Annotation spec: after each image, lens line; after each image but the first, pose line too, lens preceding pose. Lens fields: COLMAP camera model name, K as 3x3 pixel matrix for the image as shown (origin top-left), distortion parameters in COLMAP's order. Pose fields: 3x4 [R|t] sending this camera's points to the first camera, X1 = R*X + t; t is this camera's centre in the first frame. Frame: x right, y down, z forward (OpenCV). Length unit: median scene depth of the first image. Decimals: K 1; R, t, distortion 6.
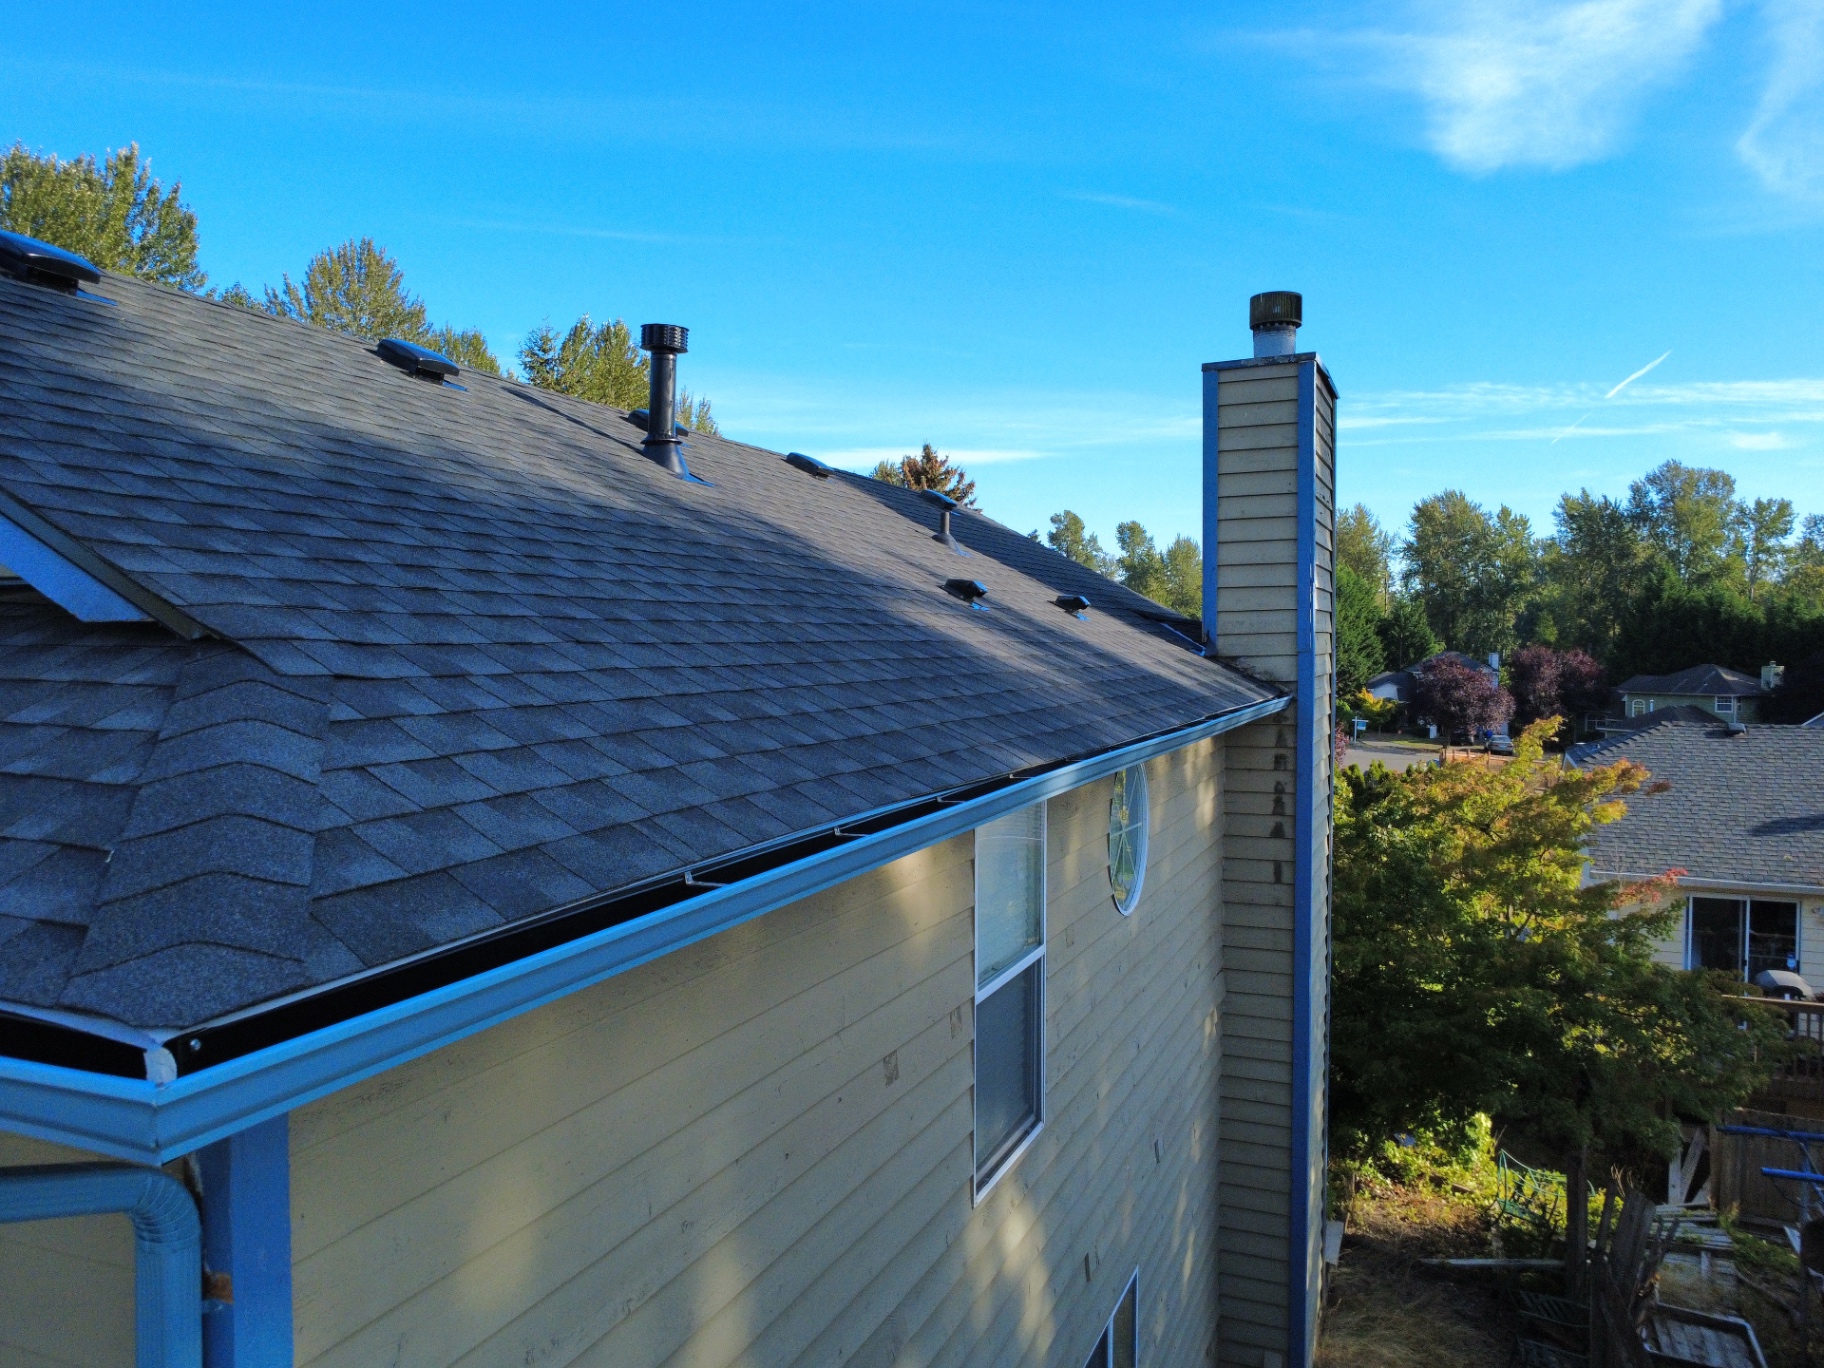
lens RADIAL K [[1328.5, 0, 915.9], [0, 1328.5, 677.8], [0, 0, 1]] dist [-0.004467, 0.007808]
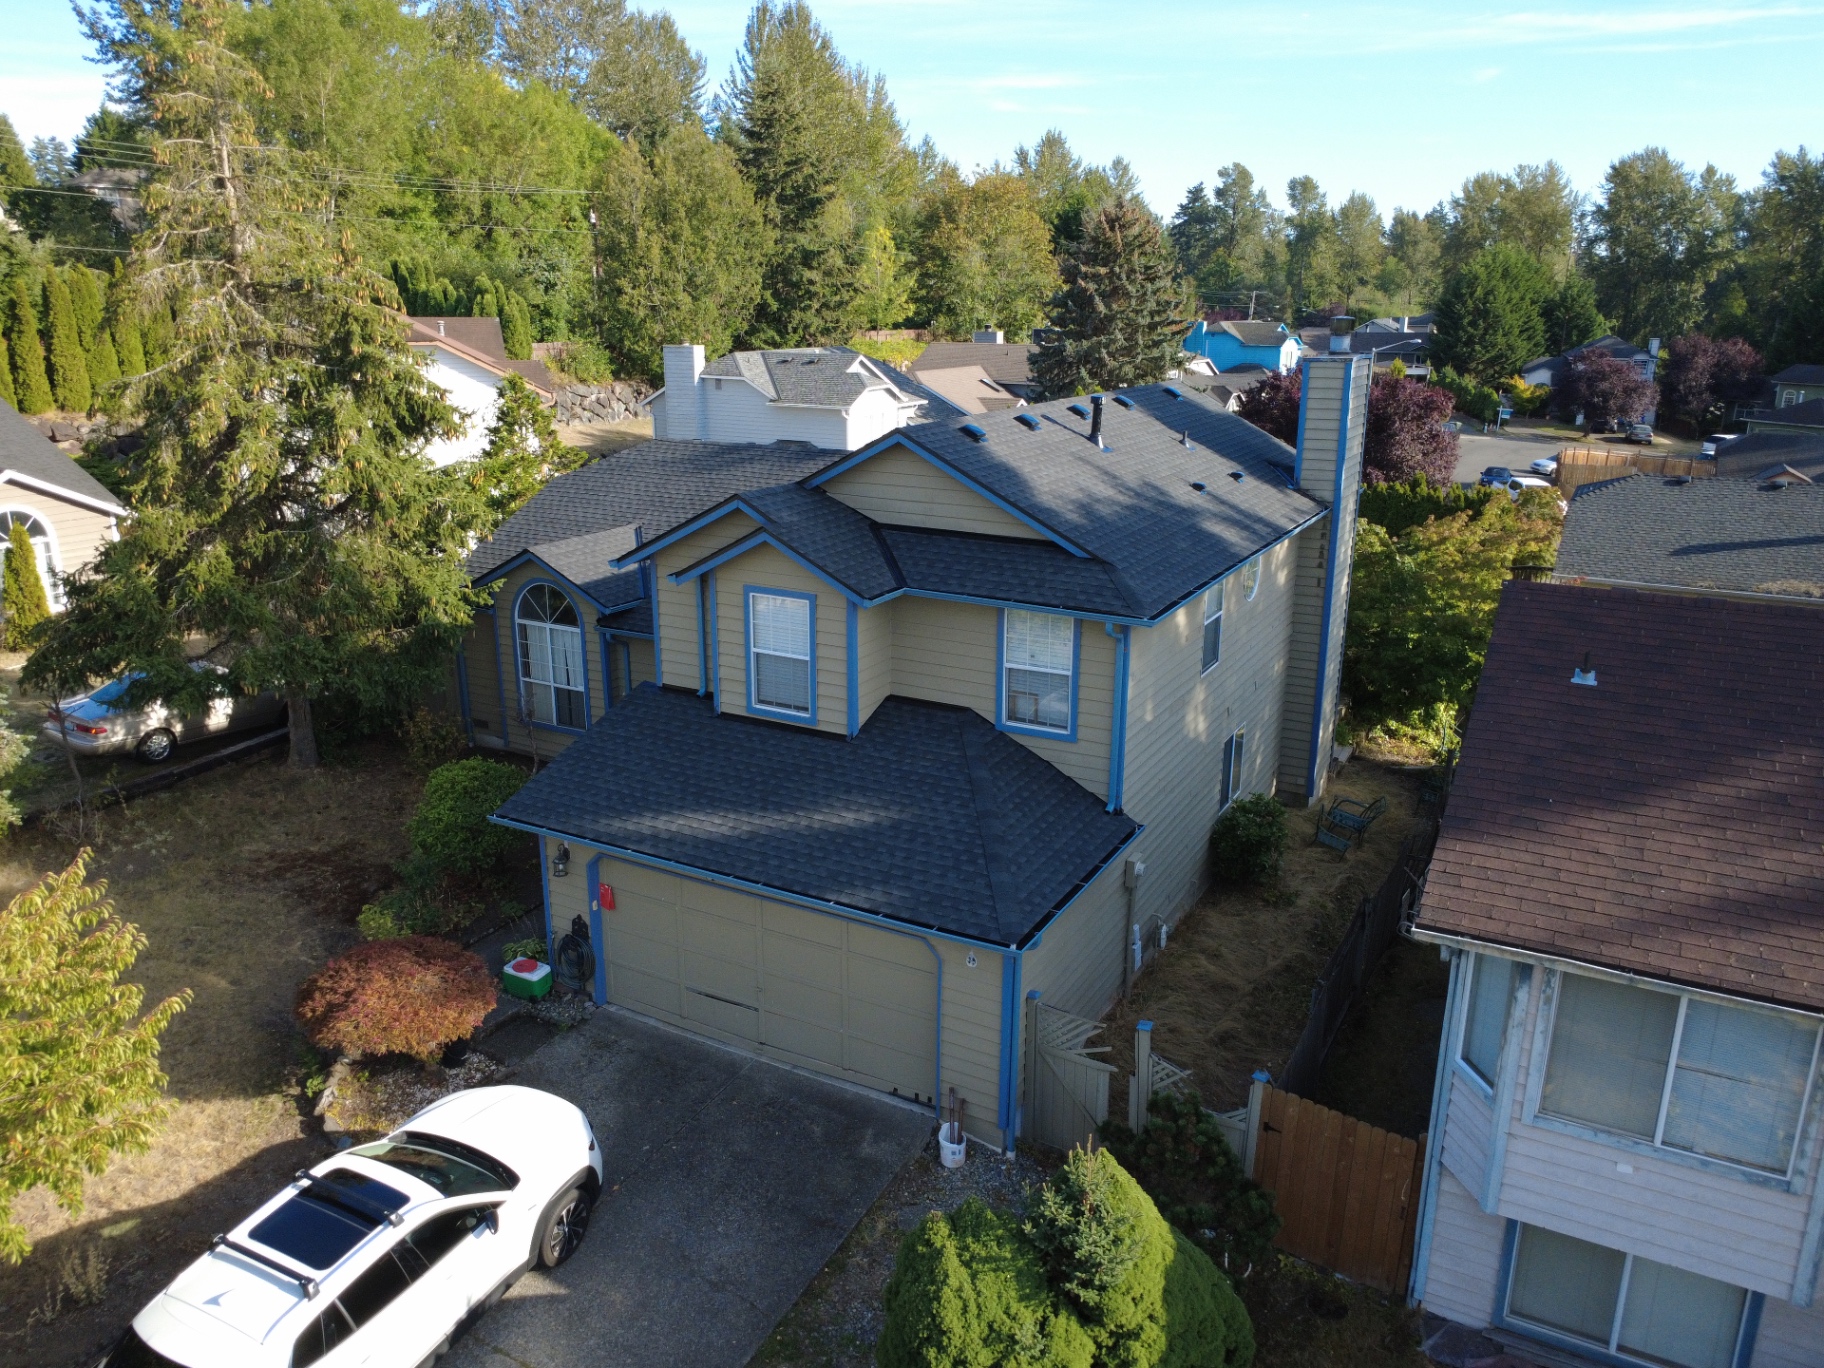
lens RADIAL K [[1328.5, 0, 907.7], [0, 1328.5, 681.9], [0, 0, 1]] dist [-0.004467, 0.007808]
pose [[0.993573, 0.032557, -0.108412, -0.009642], [-0.003825, 0.966854, 0.255300, -0.014259], [0.113131, -0.253244, 0.960765, -0.070351]]
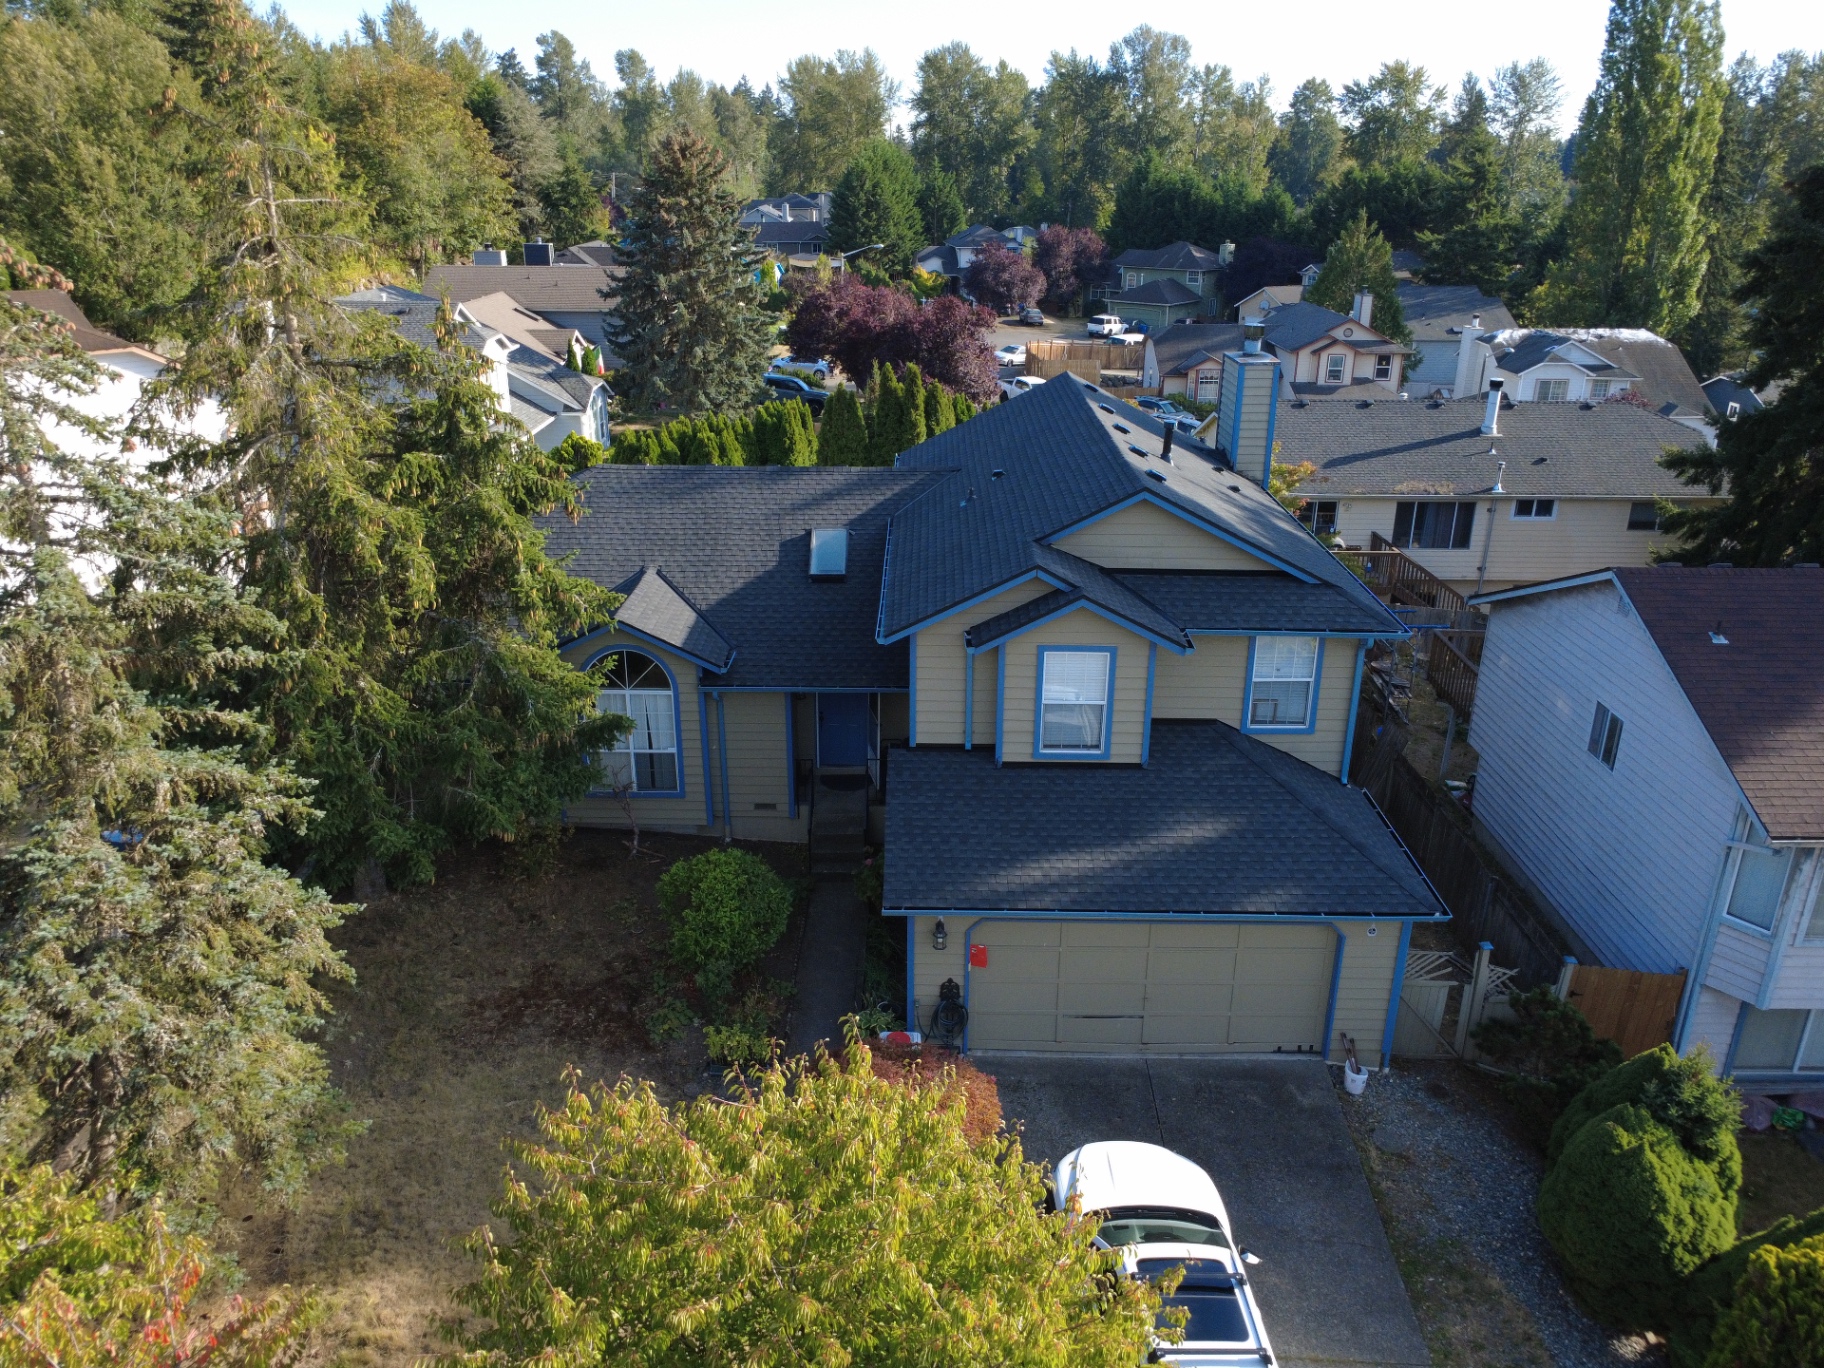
lens RADIAL K [[1328.5, 0, 906.1], [0, 1328.5, 685.6], [0, 0, 1]] dist [-0.004467, 0.007808]
pose [[0.927958, -0.133556, 0.347932, -0.073034], [0.005901, 0.938732, 0.344599, -0.028242], [-0.372638, -0.317720, 0.871892, -0.065719]]
